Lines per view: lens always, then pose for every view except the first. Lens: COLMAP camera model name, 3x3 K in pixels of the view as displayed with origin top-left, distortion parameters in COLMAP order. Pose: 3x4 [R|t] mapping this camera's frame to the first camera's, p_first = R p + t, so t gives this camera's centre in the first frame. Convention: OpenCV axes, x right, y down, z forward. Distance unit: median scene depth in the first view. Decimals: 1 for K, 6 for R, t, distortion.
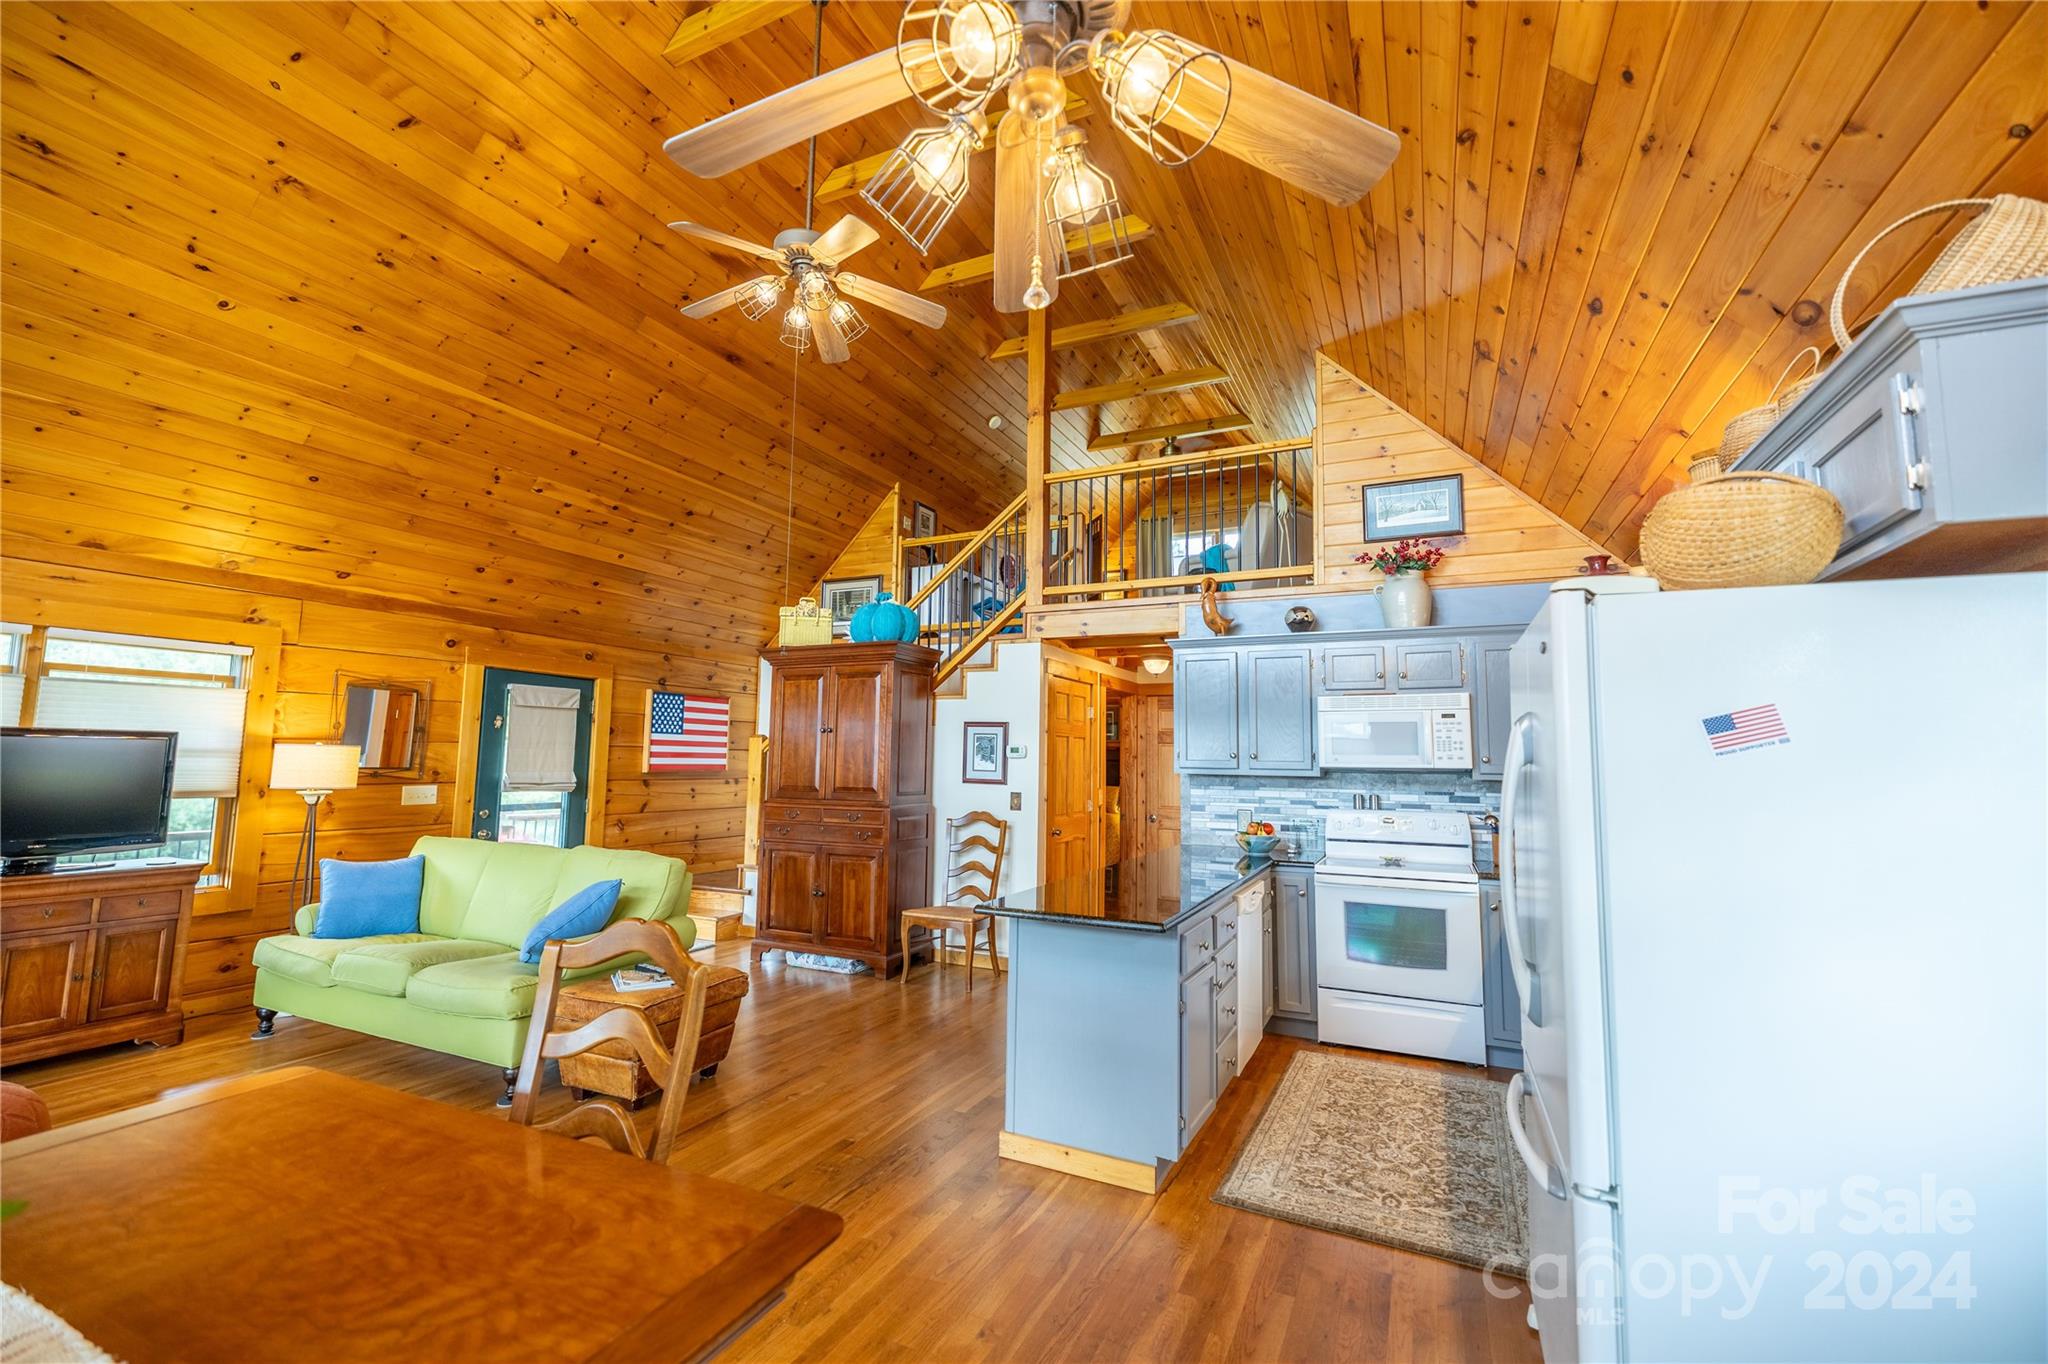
lens RADIAL K [[856.3, 0, 1011.8], [0, 856.3, 672.7], [0, 0, 1]] dist [0.003602, -0.000335]
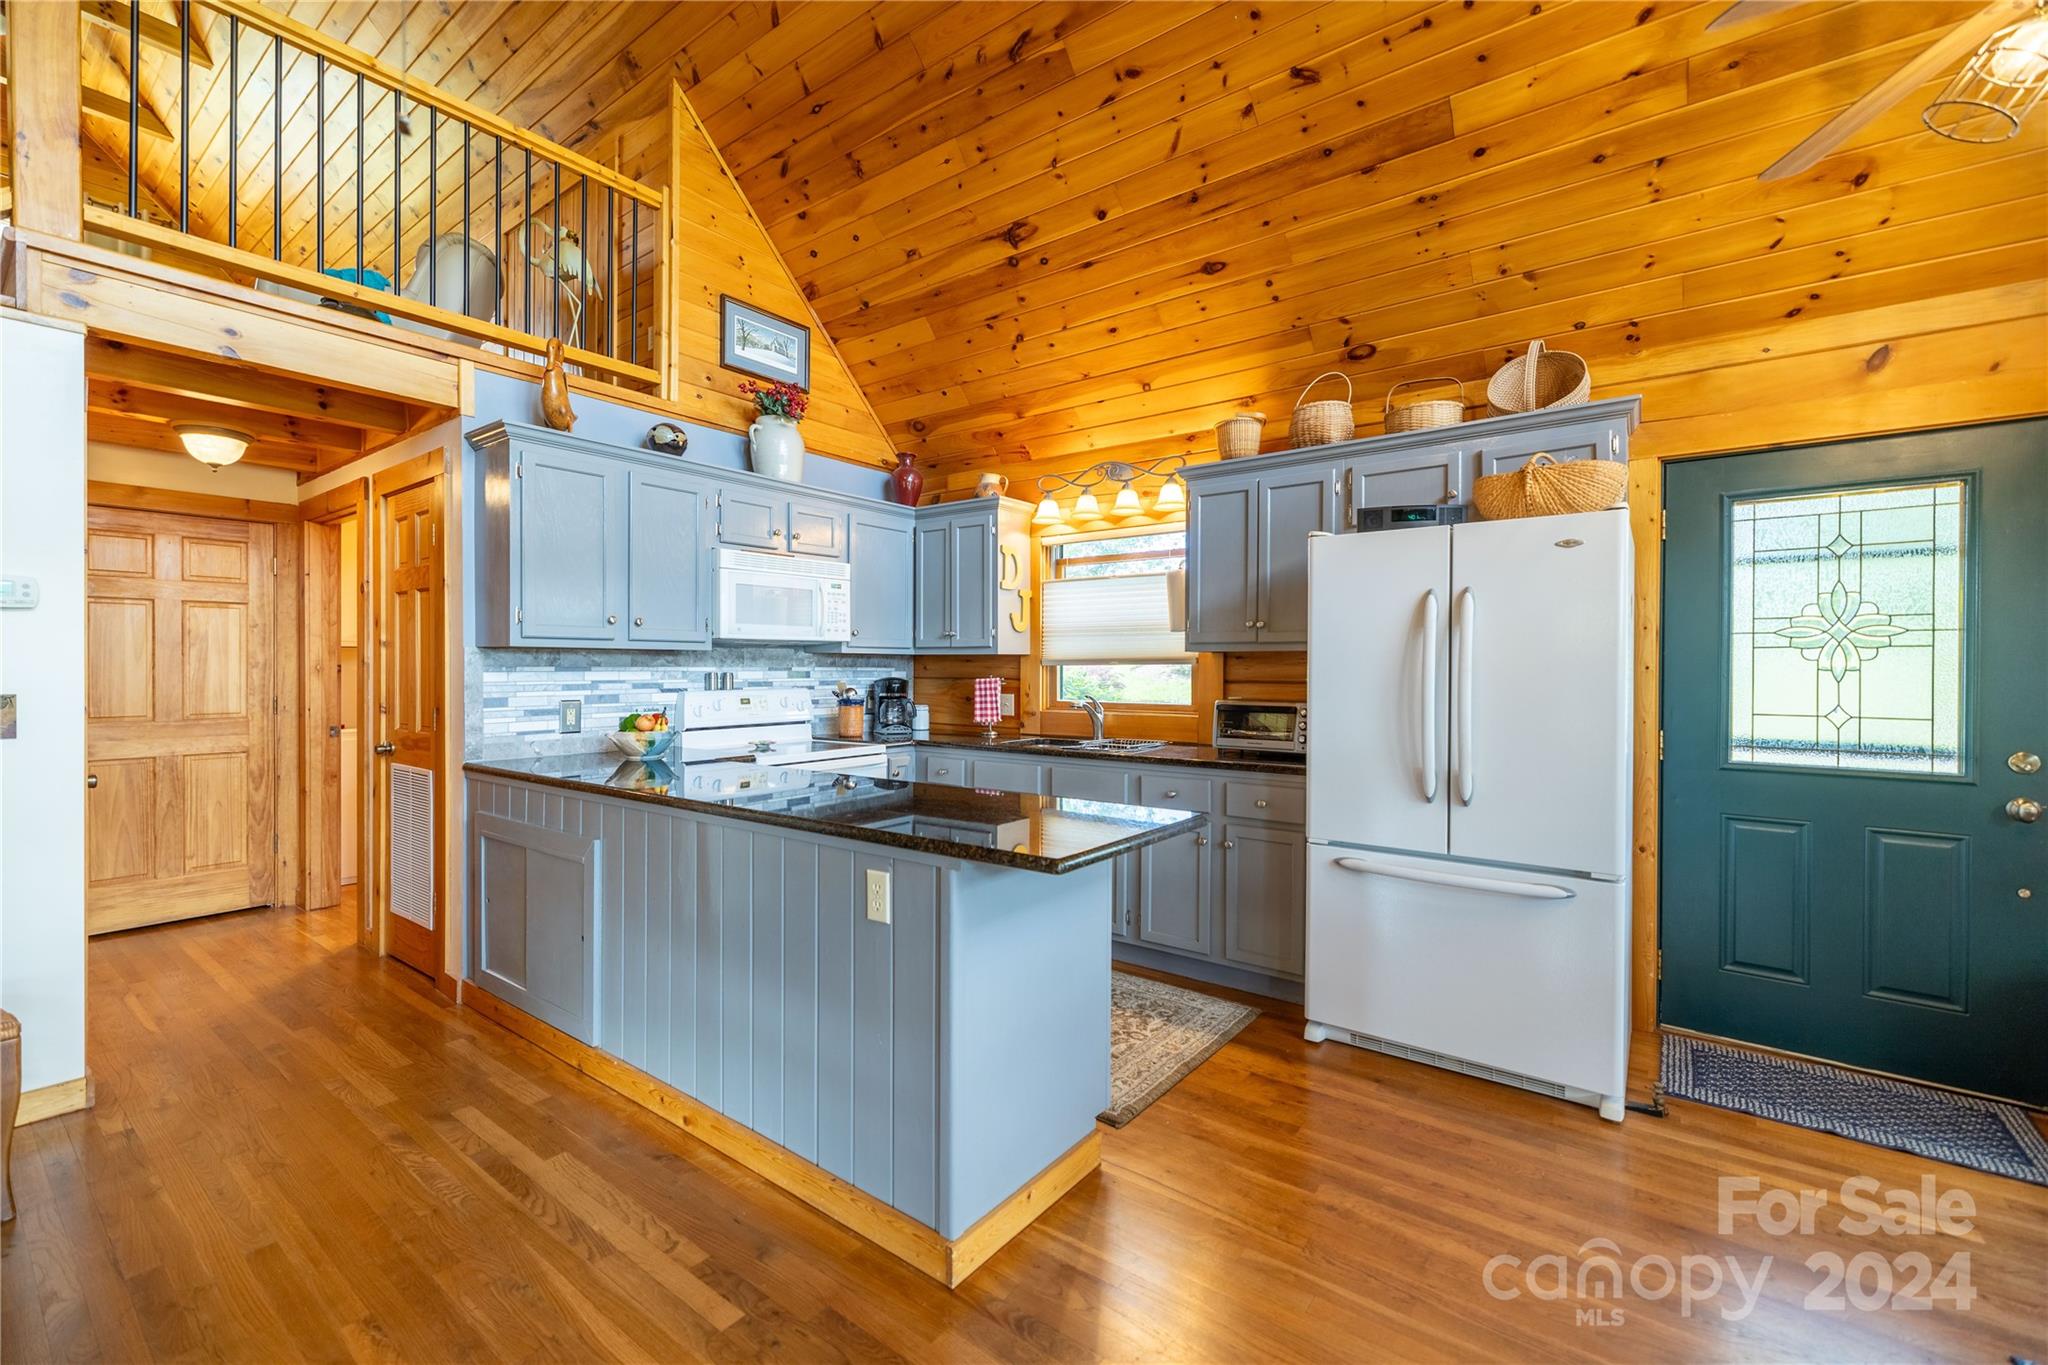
lens RADIAL K [[856.3, 0, 1012.1], [0, 856.3, 671.2], [0, 0, 1]] dist [0.003602, -0.000335]
pose [[0.200928, -0.019693, 0.979408, -0.333682], [-0.101445, 0.994004, 0.040798, 0.074410], [-0.974339, -0.107553, 0.197725, 0.530477]]
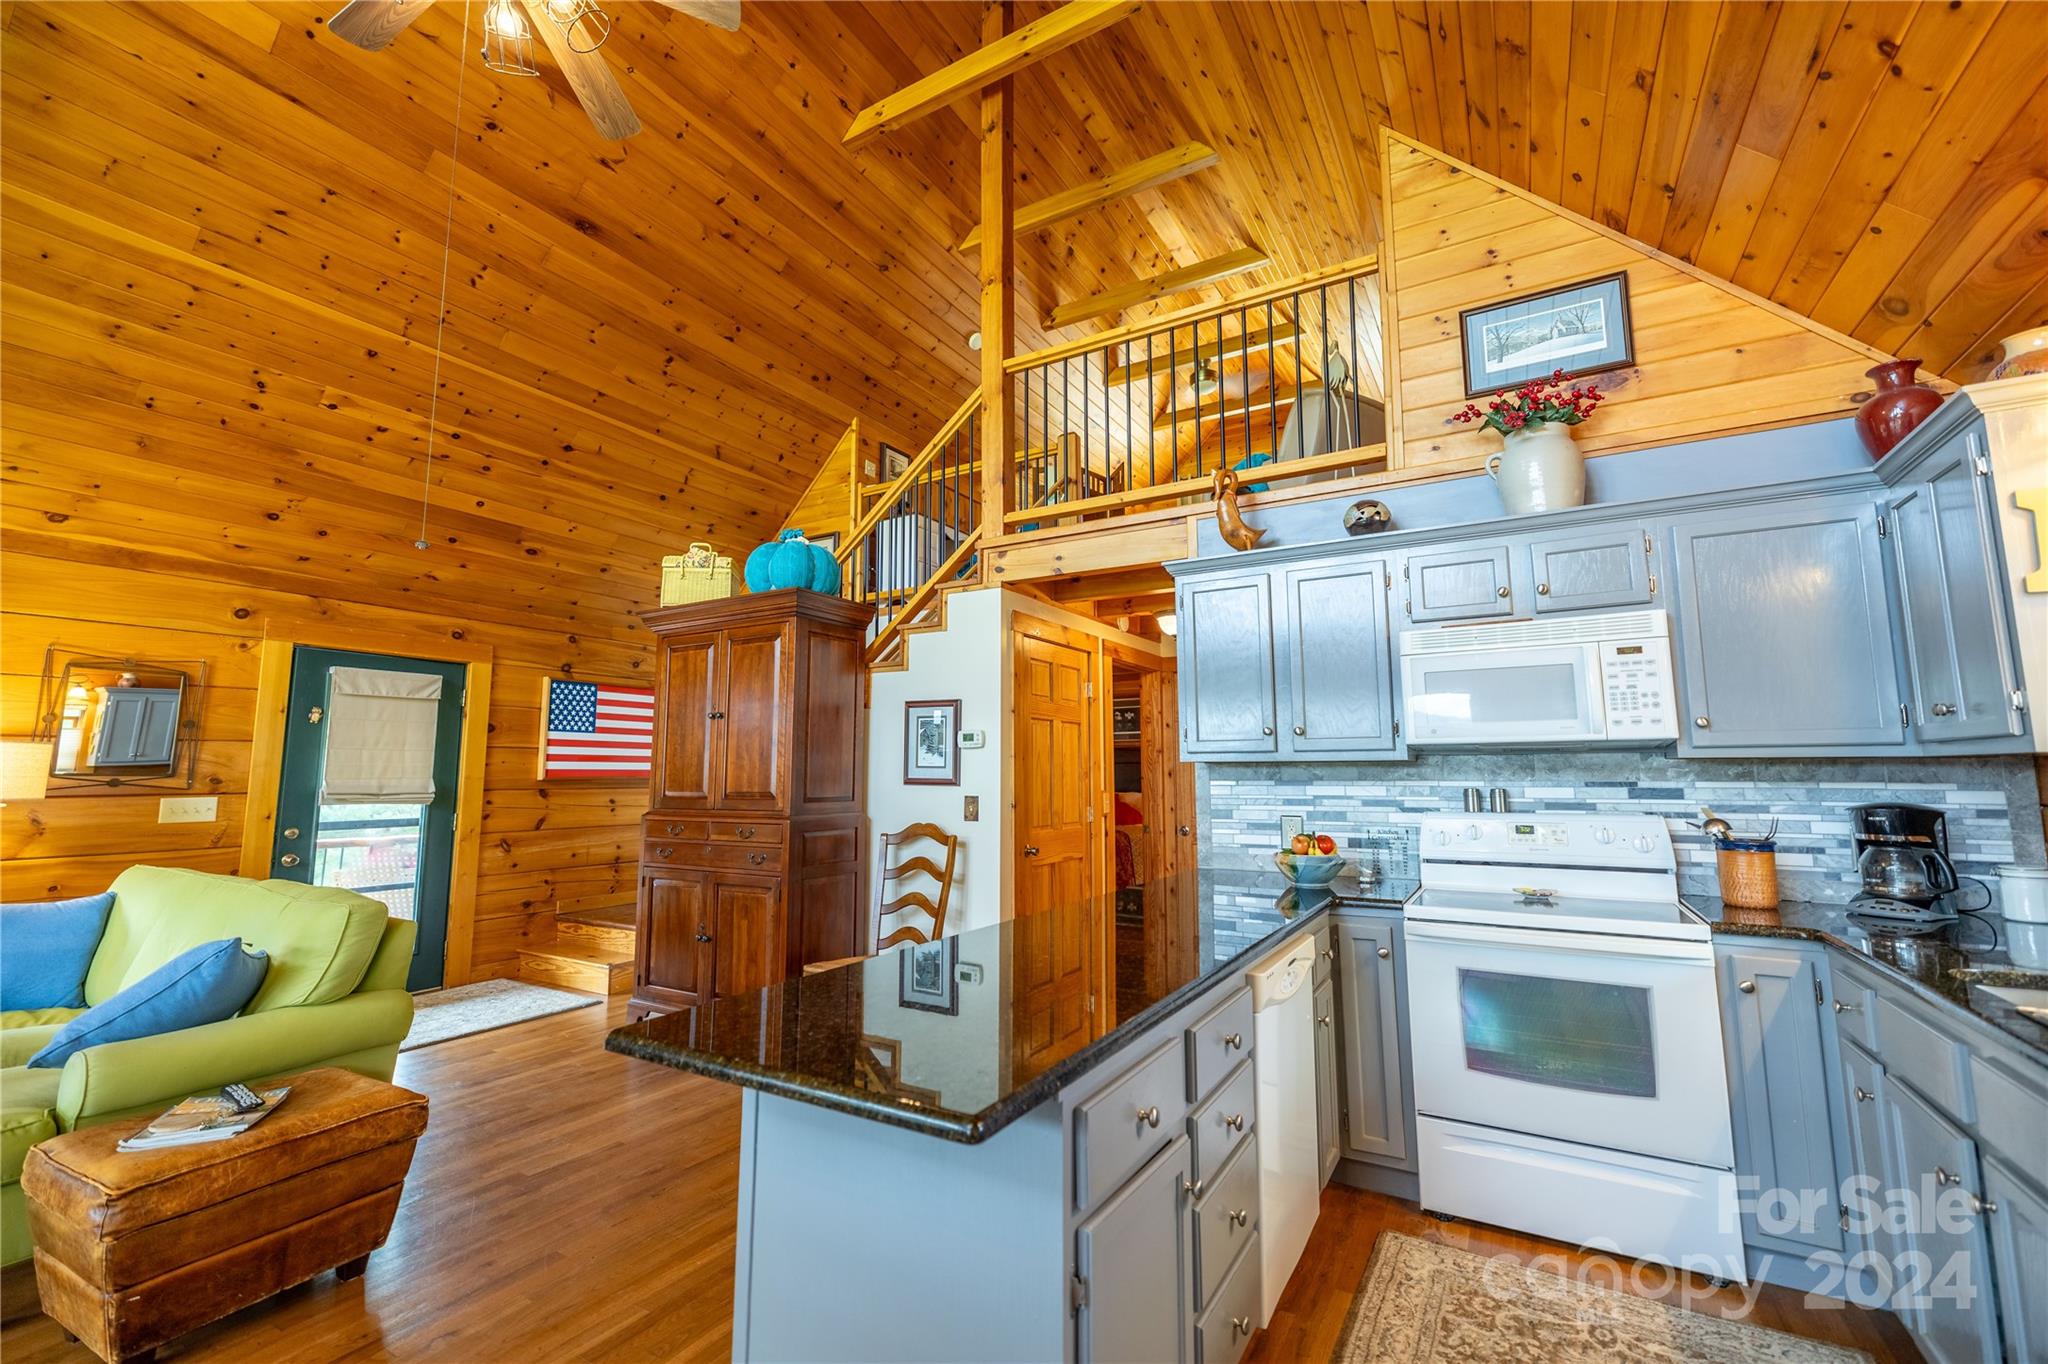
lens RADIAL K [[856.3, 0, 1010.5], [0, 856.3, 670.7], [0, 0, 1]] dist [0.003602, -0.000335]
pose [[0.996067, -0.026542, -0.084530, 0.116480], [0.025005, 0.999503, -0.019189, 0.056466], [0.084998, 0.017000, 0.996236, 0.325671]]
